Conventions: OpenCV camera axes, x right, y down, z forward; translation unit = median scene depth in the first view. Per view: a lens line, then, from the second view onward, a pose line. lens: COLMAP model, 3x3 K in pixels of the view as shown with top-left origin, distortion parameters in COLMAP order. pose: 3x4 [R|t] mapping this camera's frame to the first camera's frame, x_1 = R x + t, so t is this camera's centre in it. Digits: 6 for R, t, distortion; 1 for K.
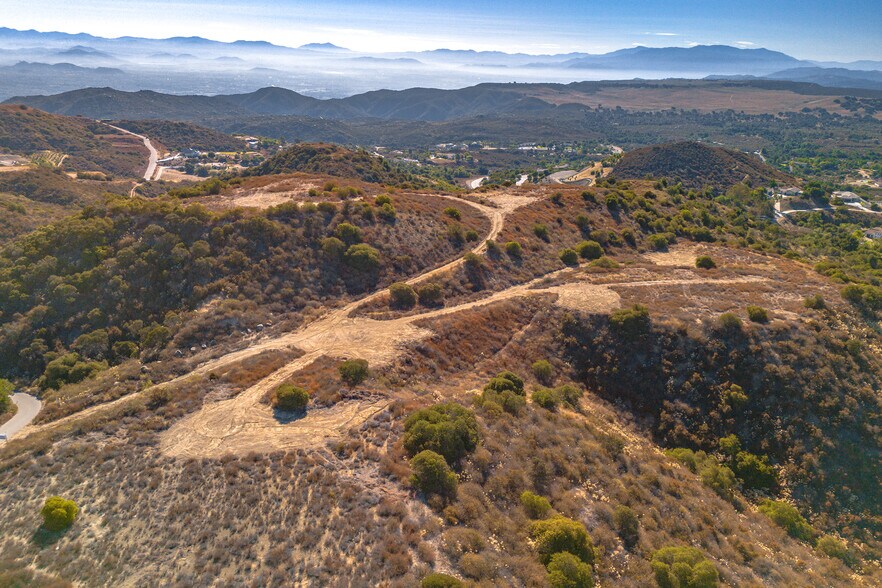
lens RADIAL K [[651.2, 0, 439.3], [0, 651.2, 327.3], [0, 0, 1]] dist [0.079251, -0.084946]
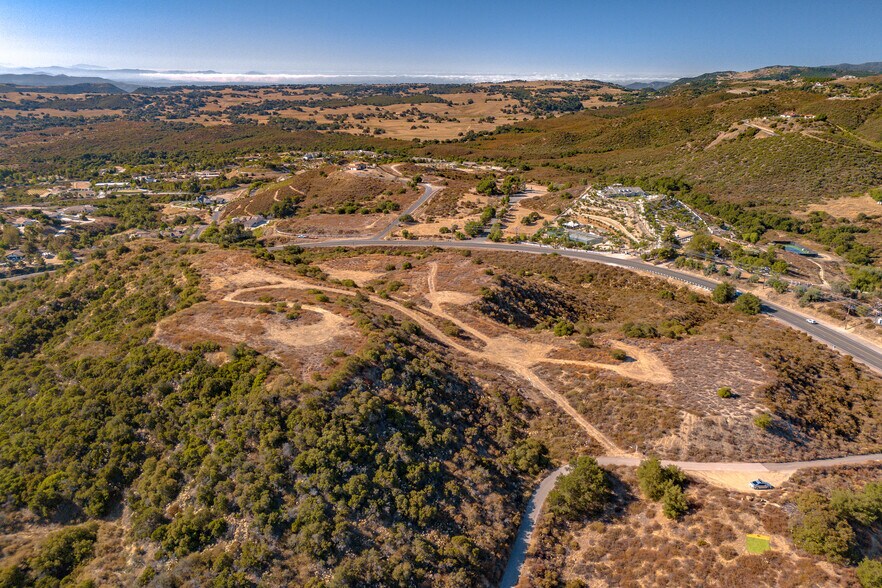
lens RADIAL K [[644.2, 0, 442.7], [0, 644.2, 299.7], [0, 0, 1]] dist [0.085542, -0.092552]
pose [[0.163375, -0.349713, 0.922502, -0.219190], [0.367229, 0.889428, 0.272139, -0.083174], [-0.915670, 0.294309, 0.273735, 0.089582]]
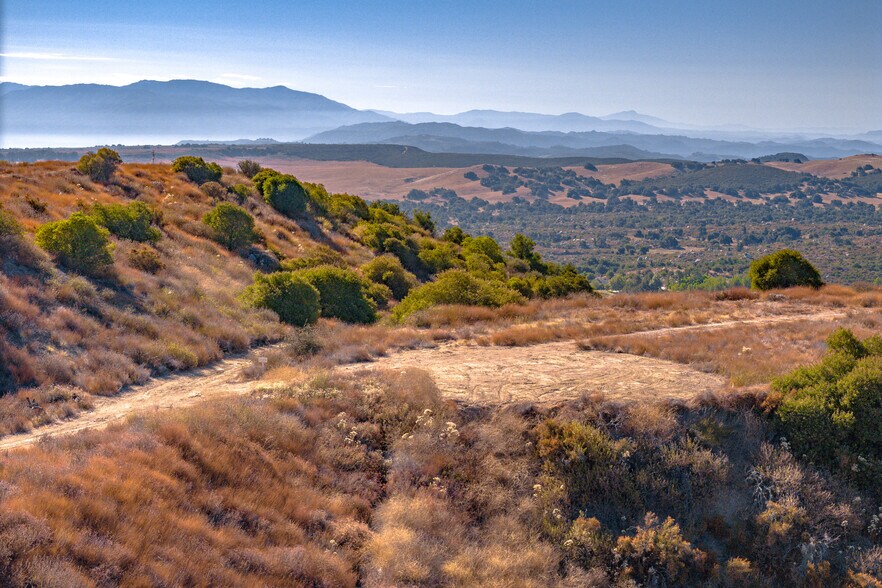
lens RADIAL K [[1763.3, 0, 441.0], [0, 1763.3, 294.0], [0, 0, 1]] dist [-0.170921, 0.598328]
pose [[0.870626, -0.061047, 0.488142, -0.010523], [0.194684, 0.954019, -0.227918, 0.007678], [-0.451783, 0.293465, 0.842479, 0.089296]]
